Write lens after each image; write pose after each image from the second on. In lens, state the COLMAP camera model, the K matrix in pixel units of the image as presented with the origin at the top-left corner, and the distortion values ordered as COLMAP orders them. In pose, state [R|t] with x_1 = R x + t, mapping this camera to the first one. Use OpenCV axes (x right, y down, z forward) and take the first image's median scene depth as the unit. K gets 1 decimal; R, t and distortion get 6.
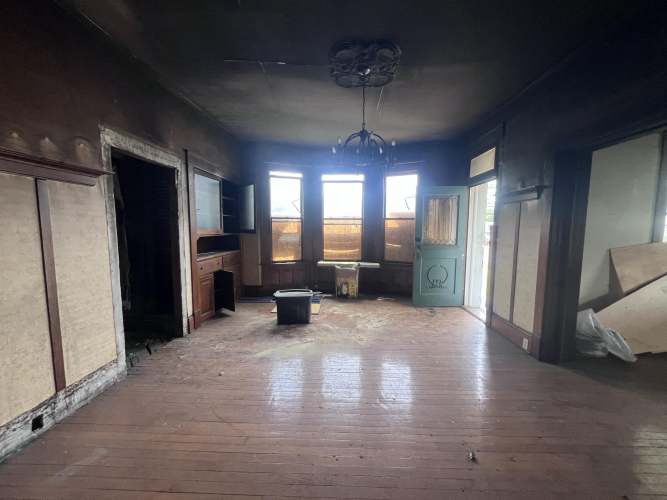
lens RADIAL K [[266.0, 0, 334.6], [0, 266.0, 251.8], [0, 0, 1]] dist [0.000891, 0.000041]
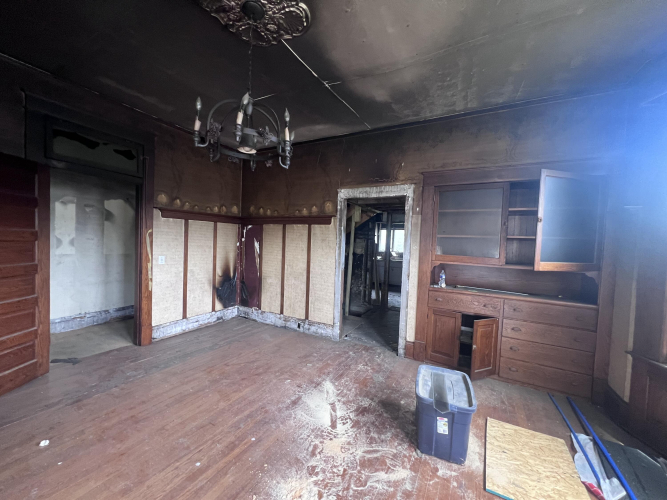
lens RADIAL K [[266.0, 0, 334.6], [0, 266.0, 251.8], [0, 0, 1]] dist [0.000891, 0.000041]
pose [[-0.445051, 0.012180, -0.895423, 0.531821], [-0.125990, 0.989110, 0.076075, -0.145340], [0.886598, 0.146671, -0.438670, 1.346166]]
